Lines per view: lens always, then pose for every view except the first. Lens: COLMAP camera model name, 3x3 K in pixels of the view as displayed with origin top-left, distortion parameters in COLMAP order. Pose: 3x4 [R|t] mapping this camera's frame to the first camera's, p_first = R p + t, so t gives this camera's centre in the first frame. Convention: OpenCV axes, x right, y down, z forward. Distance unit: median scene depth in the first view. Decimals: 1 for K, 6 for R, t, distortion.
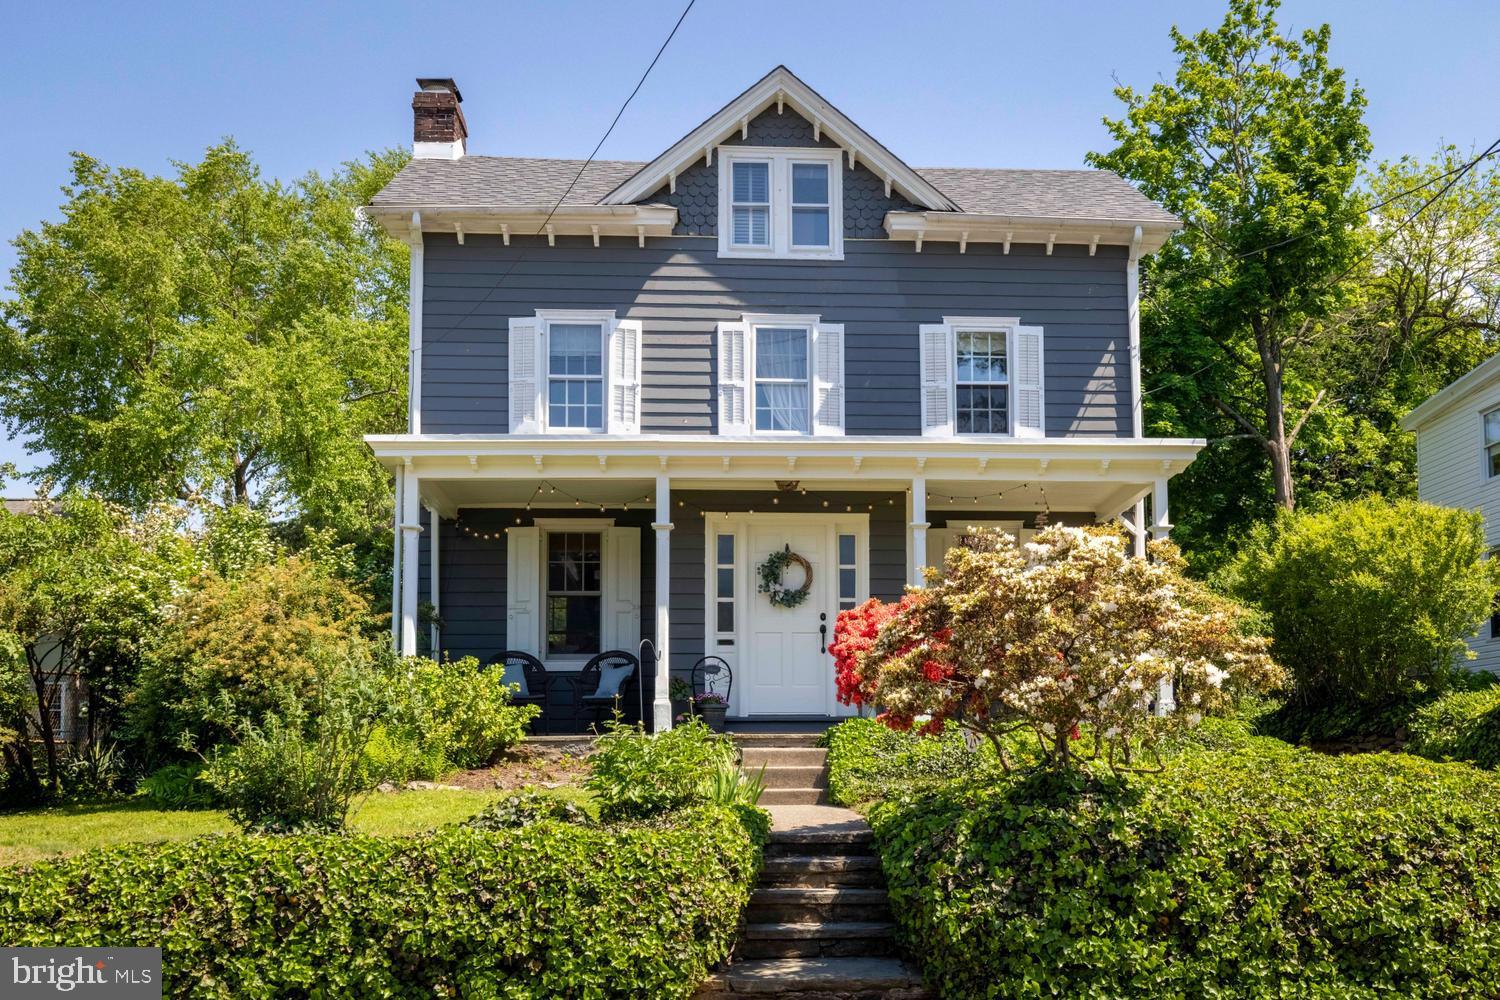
lens RADIAL K [[1488.7, 0, 765.0], [0, 1488.7, 506.9], [0, 0, 1]] dist [-0.001659, 0.000000]
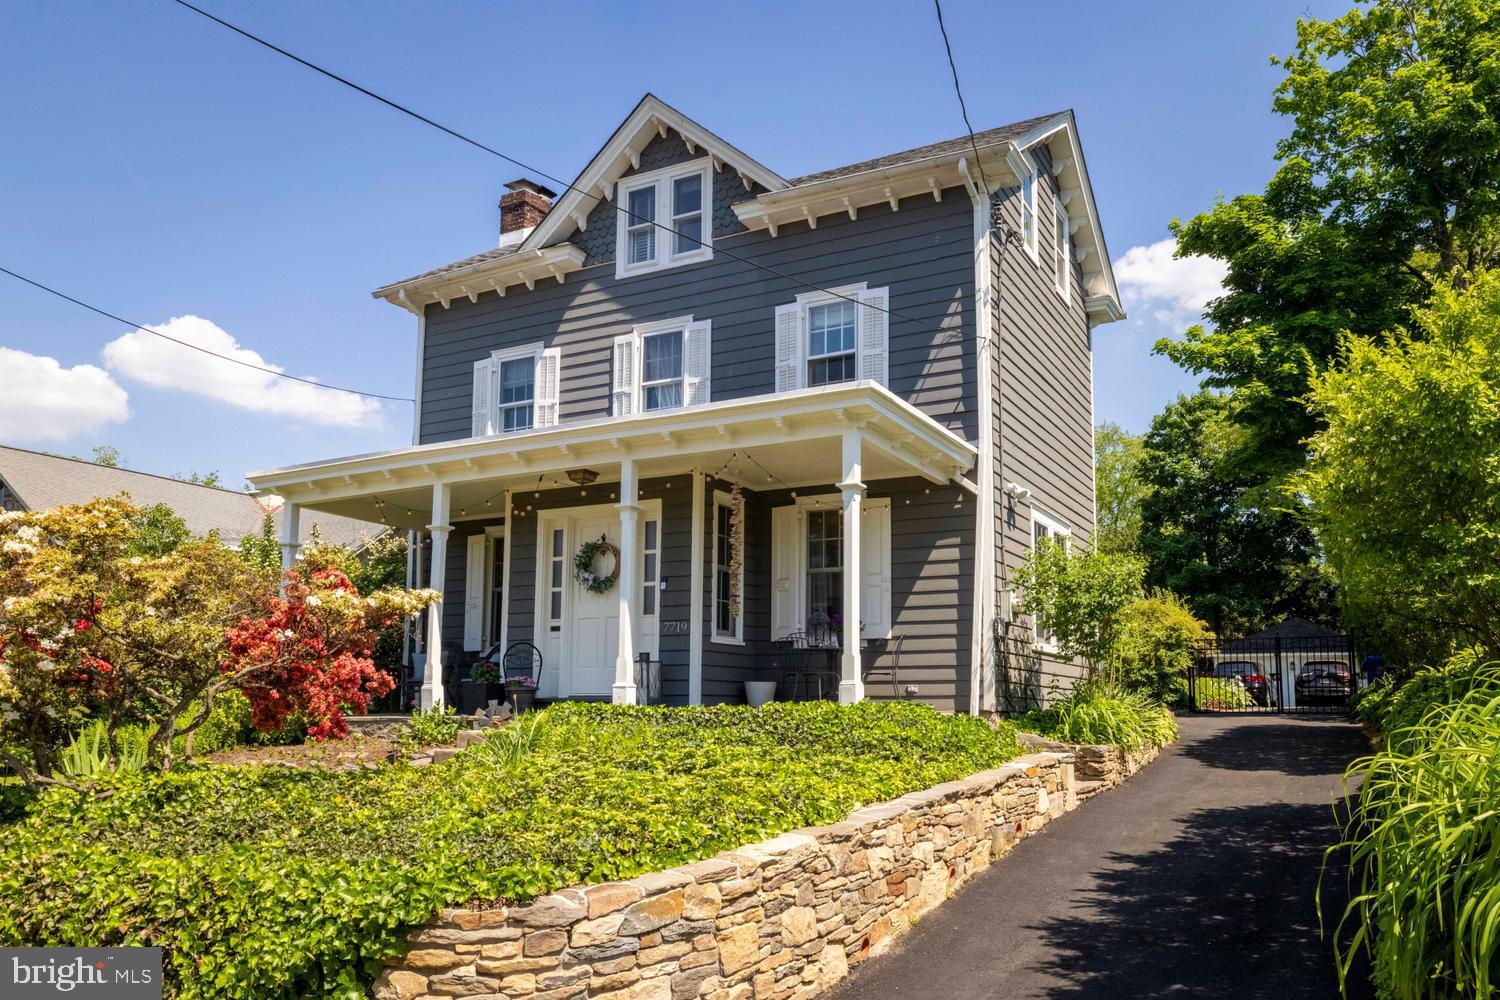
lens RADIAL K [[1110.1, 0, 758.6], [0, 1110.1, 505.7], [0, 0, 1]] dist [-0.003934, -0.012565]
pose [[0.857404, -0.086741, -0.507281, 0.469250], [0.082186, 0.996122, -0.031418, 0.035436], [0.508039, -0.014753, 0.861208, 0.342649]]
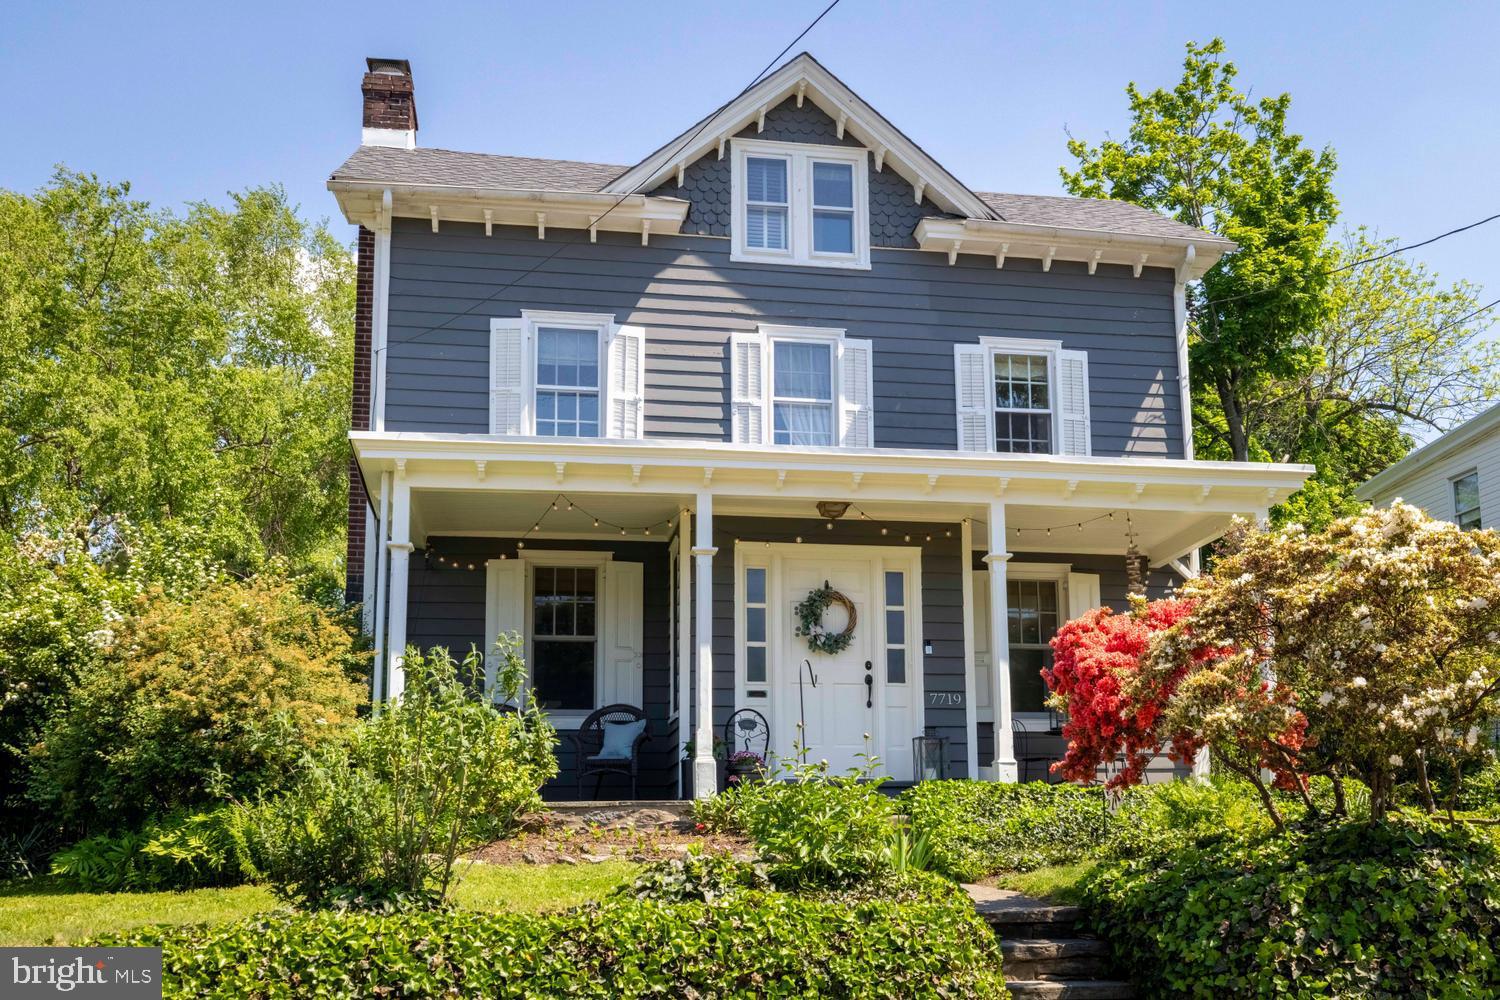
lens RADIAL K [[1488.7, 0, 773.7], [0, 1488.7, 512.7], [0, 0, 1]] dist [-0.001659, 0.000000]
pose [[0.992348, 0.023080, 0.121297, -0.111188], [-0.015789, 0.998029, -0.060732, 0.035201], [-0.122460, 0.058352, 0.990757, 0.132188]]
